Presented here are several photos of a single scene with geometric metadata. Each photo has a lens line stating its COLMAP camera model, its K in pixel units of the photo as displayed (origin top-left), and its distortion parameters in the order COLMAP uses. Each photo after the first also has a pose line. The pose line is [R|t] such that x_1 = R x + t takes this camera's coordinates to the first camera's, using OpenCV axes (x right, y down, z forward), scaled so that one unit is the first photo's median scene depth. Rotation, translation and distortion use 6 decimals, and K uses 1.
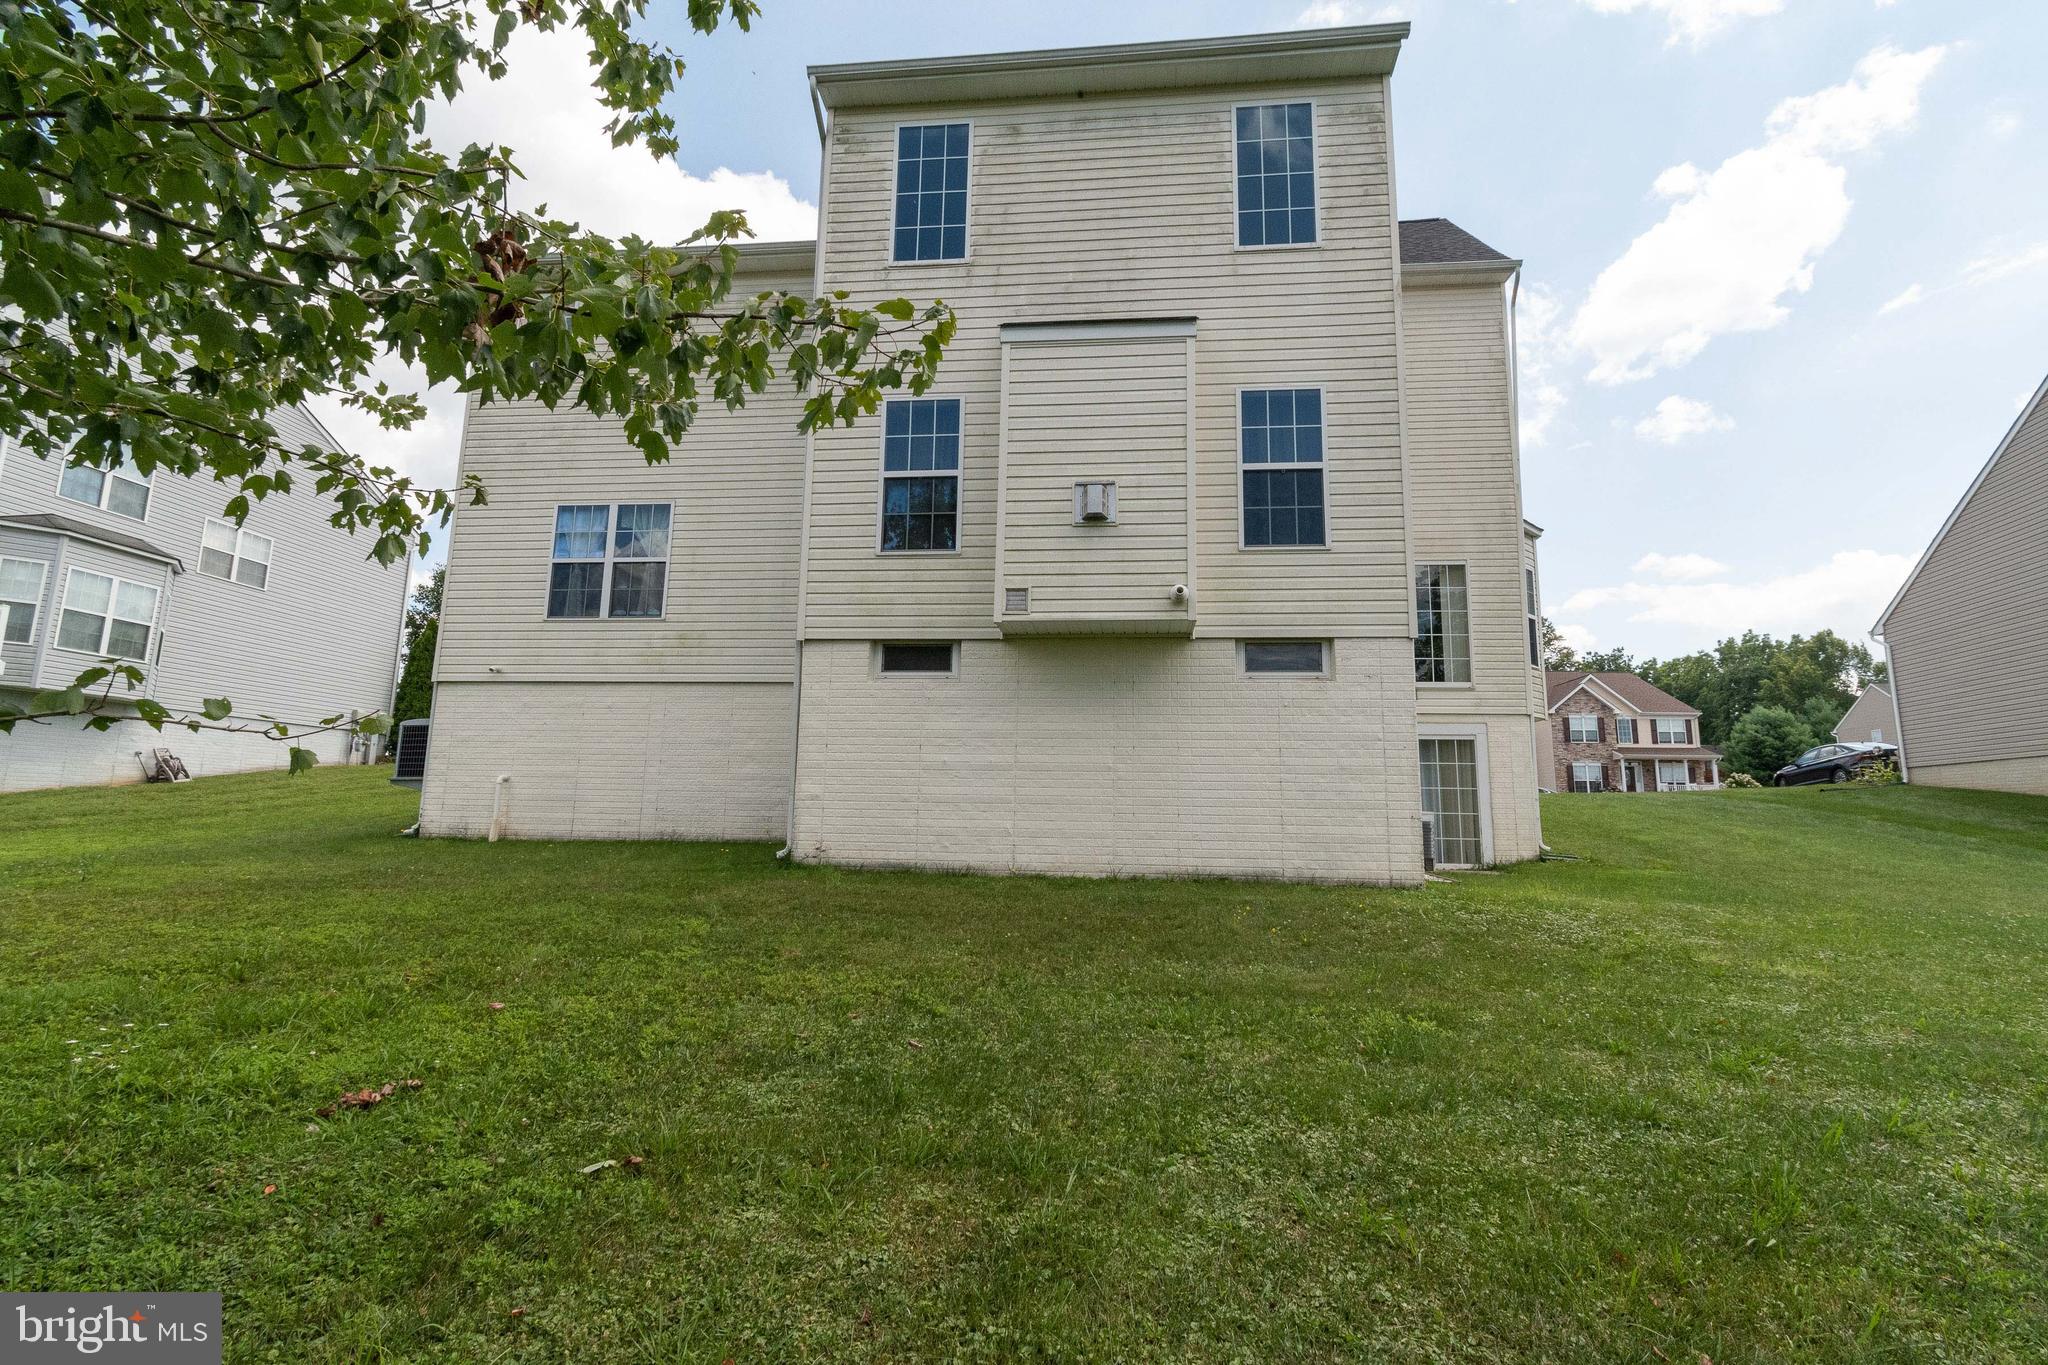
lens RADIAL K [[907.7, 0, 1028.4], [0, 907.7, 679.5], [0, 0, 1]] dist [-0.001319, -0.000312]
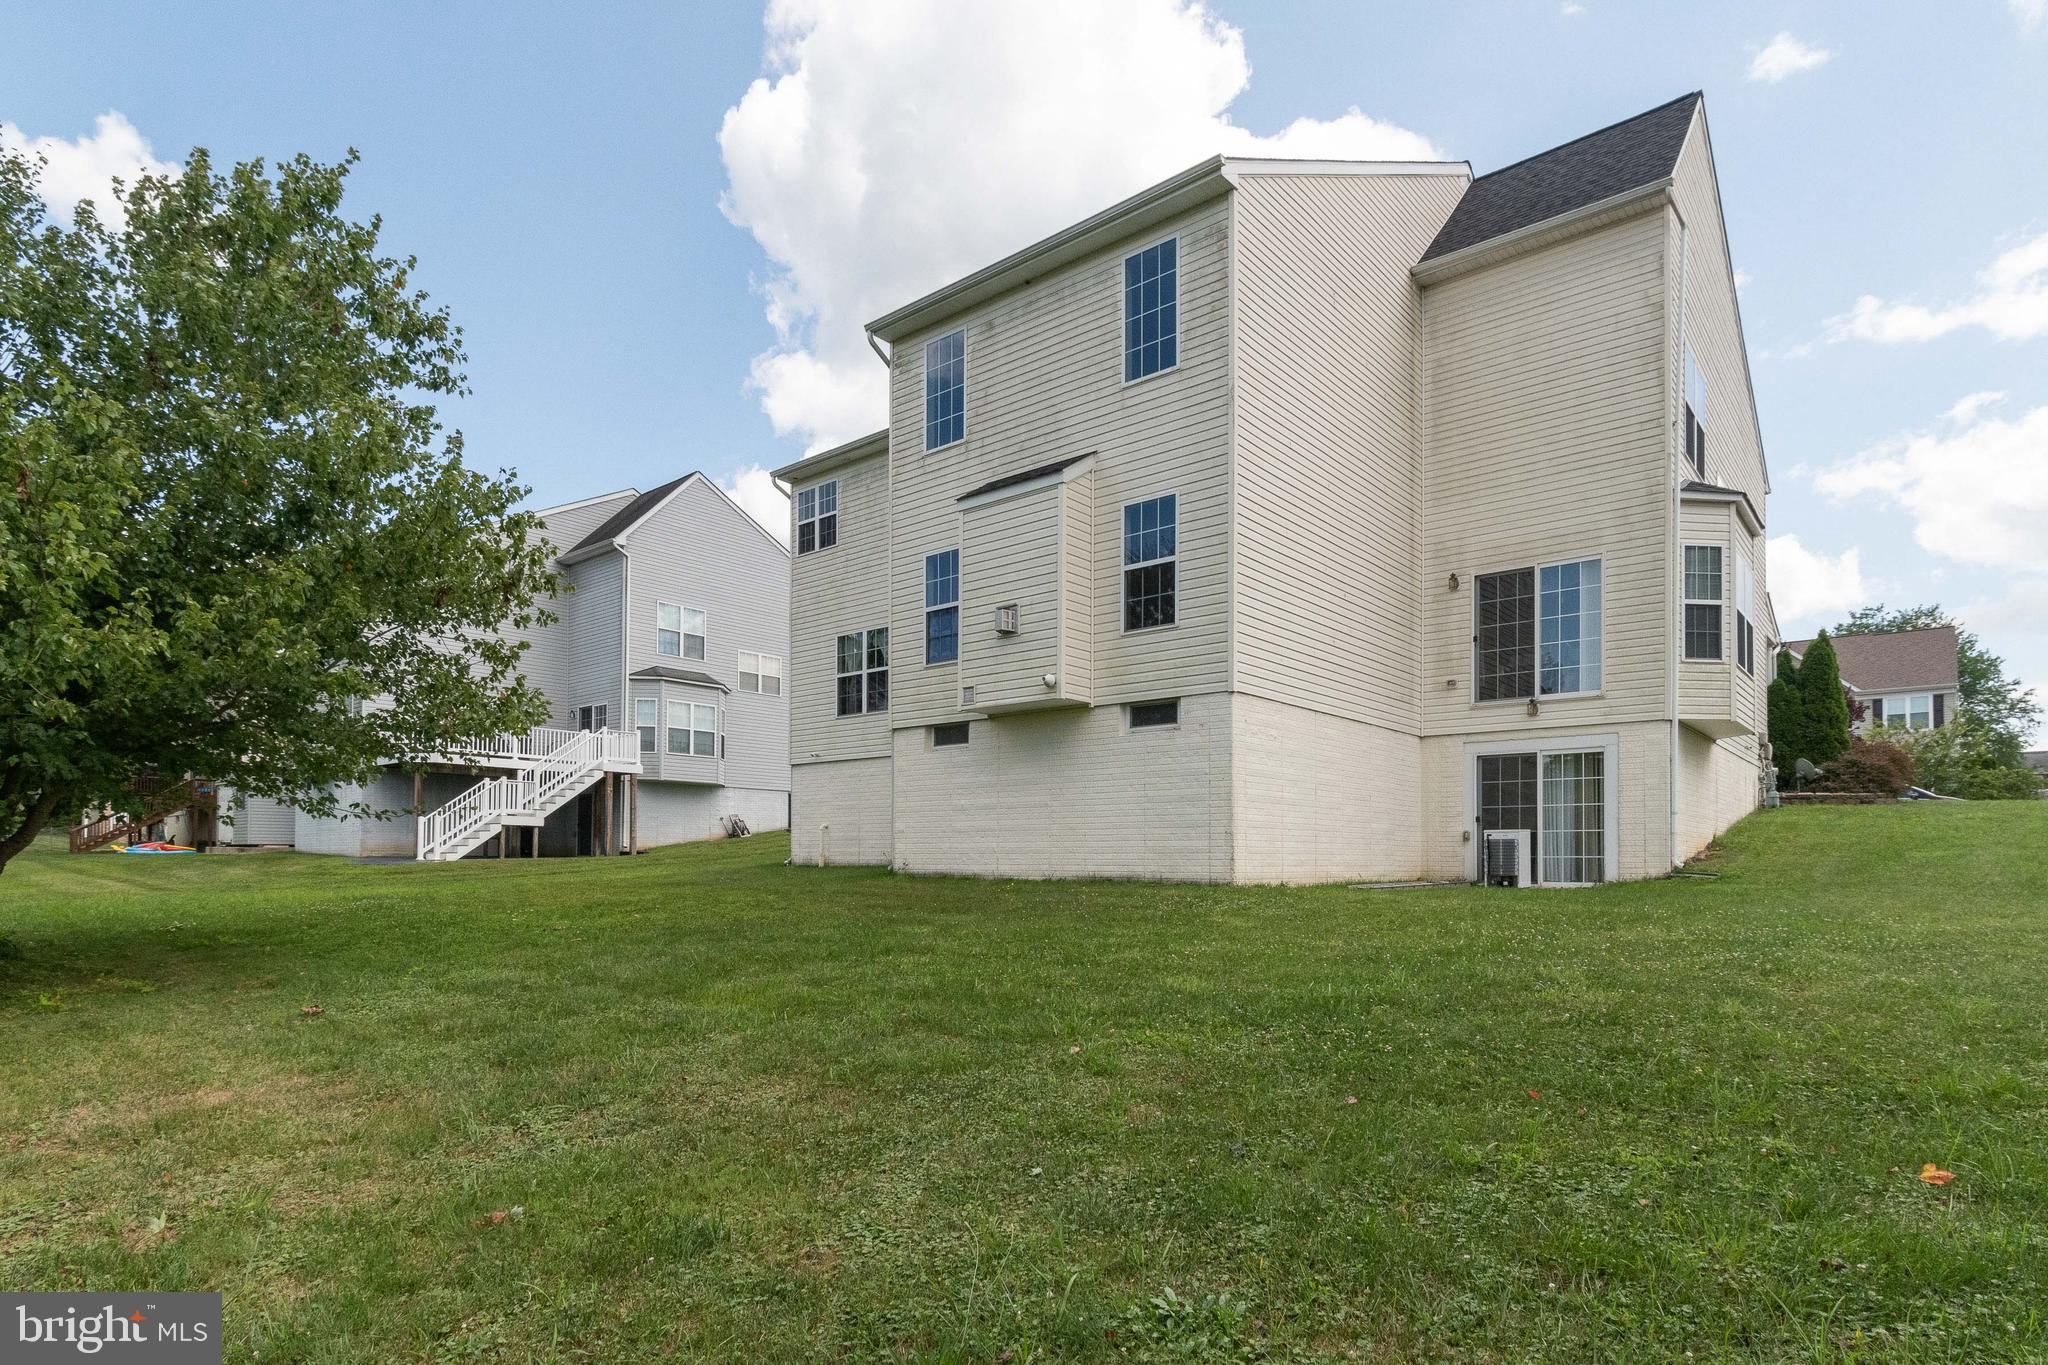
lens RADIAL K [[1072.4, 0, 1022.4], [0, 1072.4, 857.3], [0, 0, 1]] dist [-0.001973, -0.000088]
pose [[0.823175, -0.016110, -0.567559, 0.937565], [0.097168, 0.988848, 0.112863, -0.012832], [0.559411, -0.148055, 0.815561, -0.375655]]
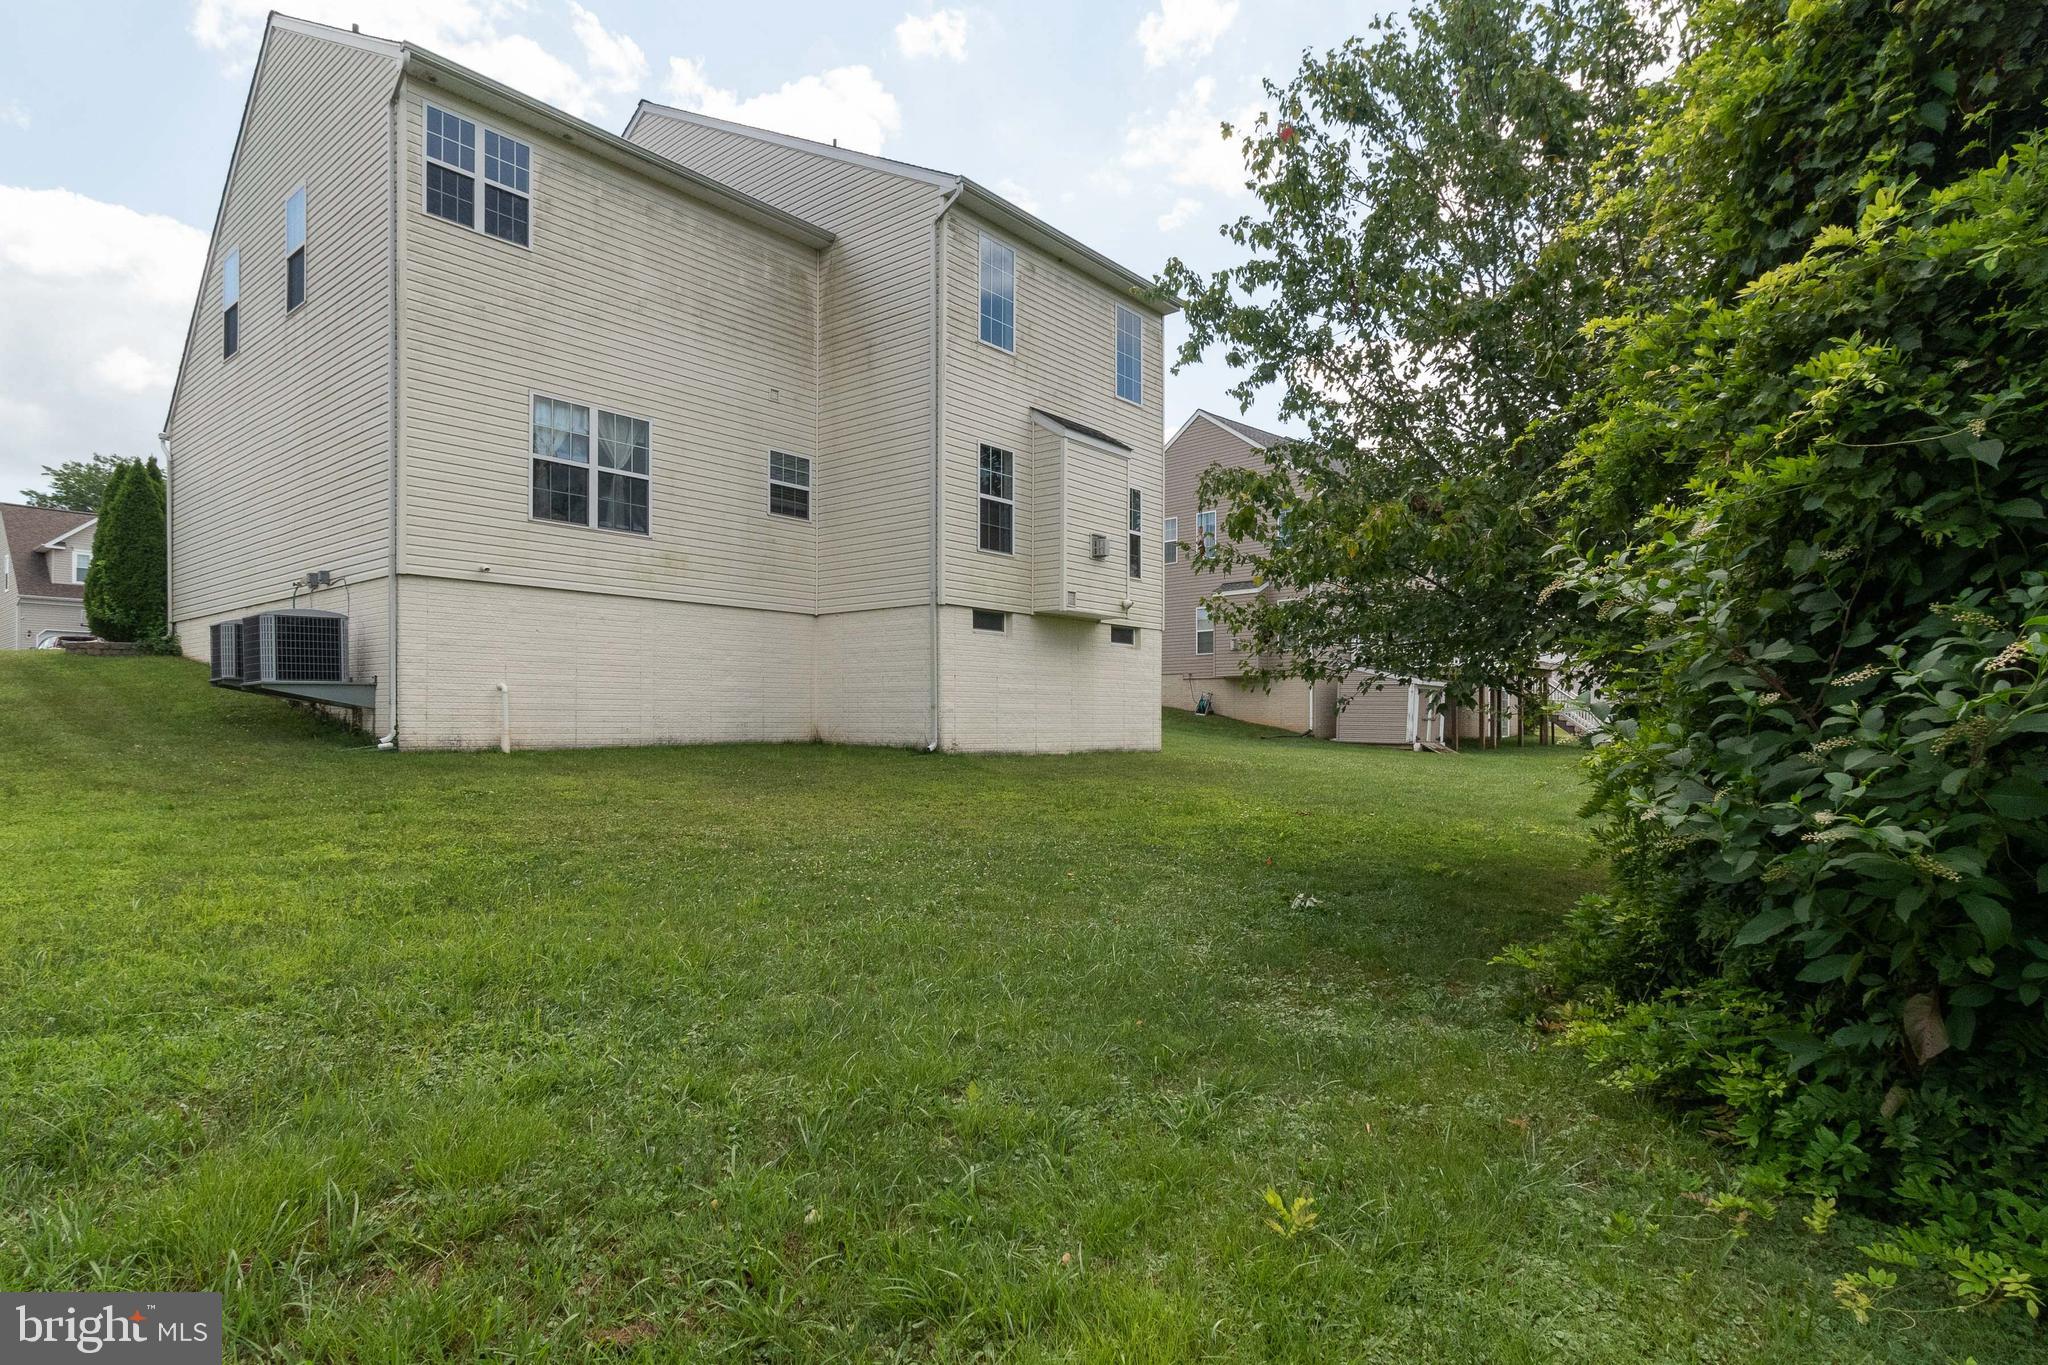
lens RADIAL K [[1082.7, 0, 1027.2], [0, 1082.7, 729.1], [0, 0, 1]] dist [0.001021, 0.000129]
pose [[0.562532, -0.020572, 0.826520, -1.591495], [-0.122584, 0.986566, 0.107986, -0.048778], [-0.817638, -0.162064, 0.552453, -0.108626]]
